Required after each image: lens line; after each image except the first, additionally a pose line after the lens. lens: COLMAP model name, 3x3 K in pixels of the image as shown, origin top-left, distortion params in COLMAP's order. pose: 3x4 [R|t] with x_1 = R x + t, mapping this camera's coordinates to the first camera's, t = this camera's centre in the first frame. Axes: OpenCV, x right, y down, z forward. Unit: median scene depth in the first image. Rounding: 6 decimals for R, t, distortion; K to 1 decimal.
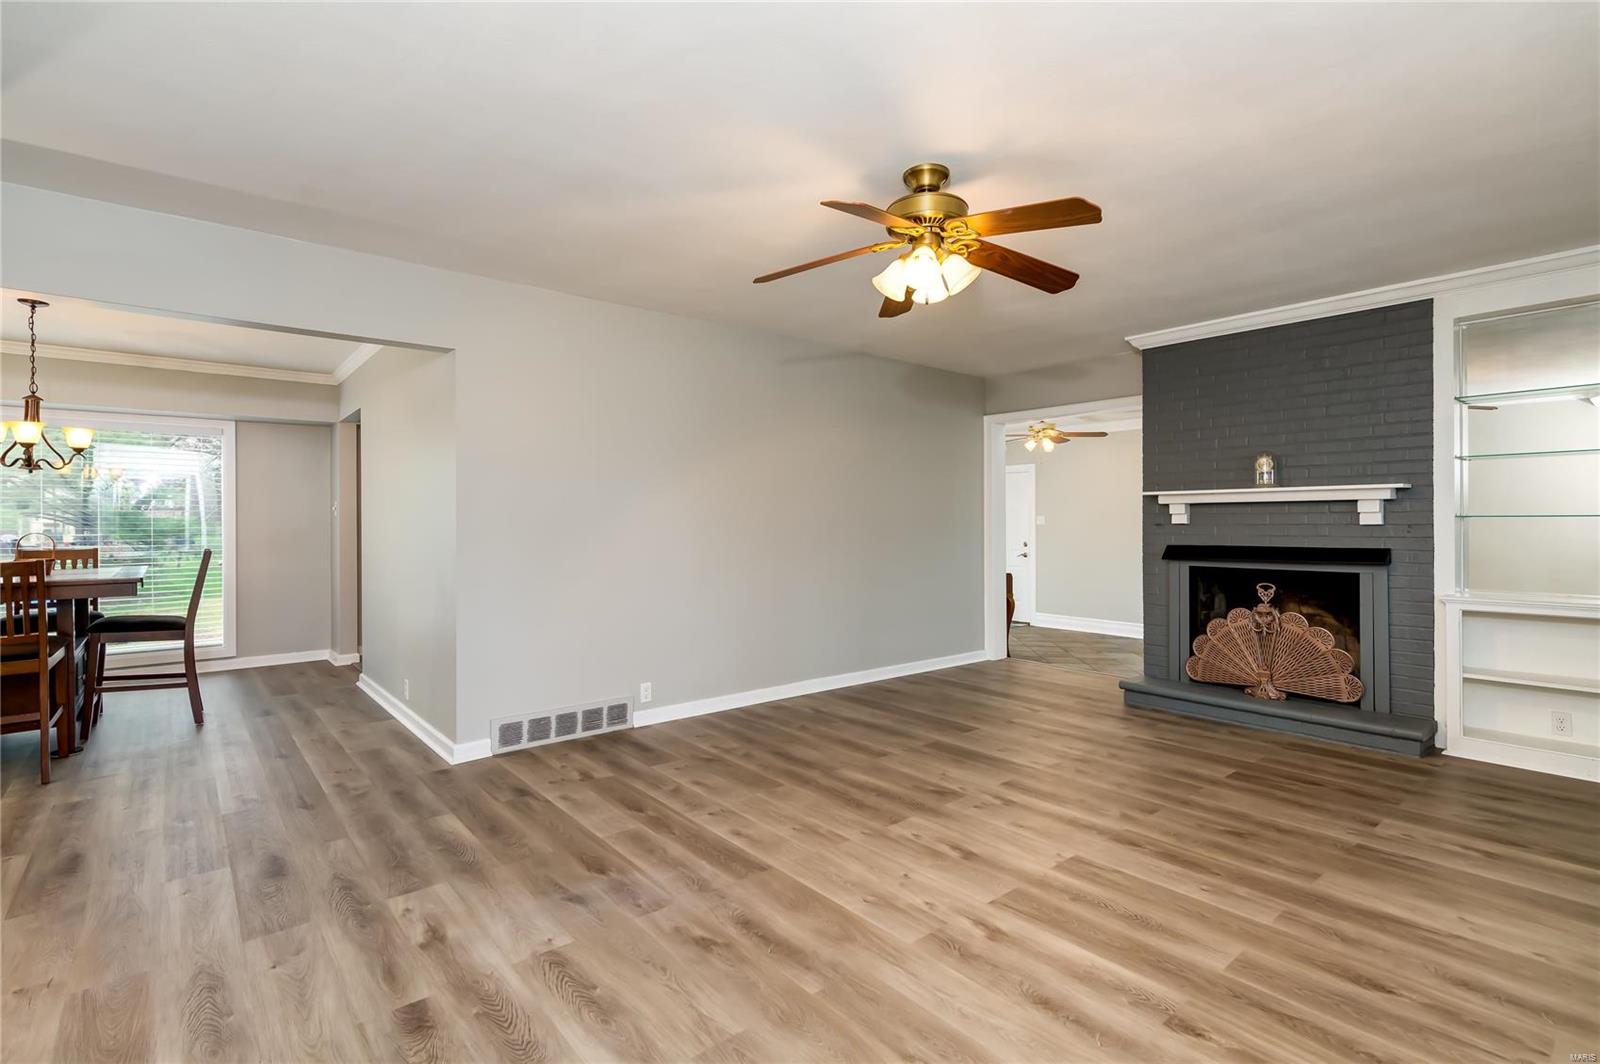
lens RADIAL K [[761.9, 0, 800.4], [0, 761.9, 521.0], [0, 0, 1]] dist [0.012197, -0.001937]
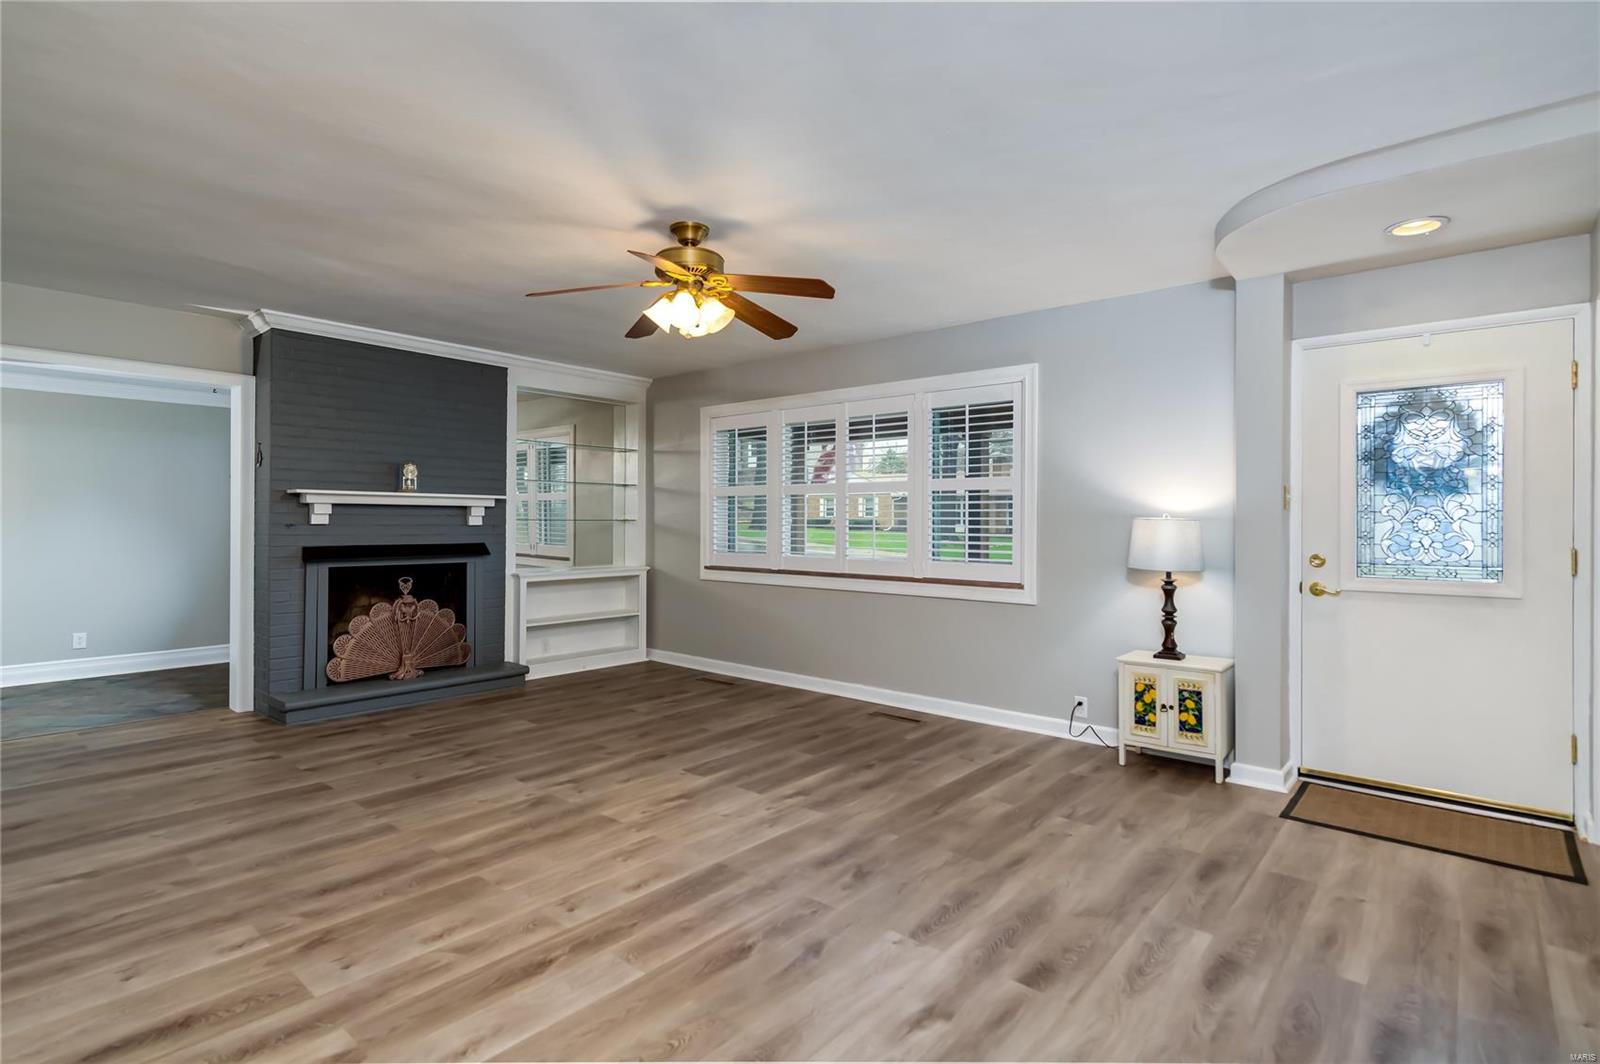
lens RADIAL K [[799.6, 0, 795.7], [0, 799.6, 531.3], [0, 0, 1]] dist [0.016036, -0.001570]
pose [[-0.183013, -0.006925, 0.983086, -0.866558], [-0.007443, 0.999956, 0.005659, 0.003624], [-0.983082, -0.006281, -0.183057, 0.861864]]
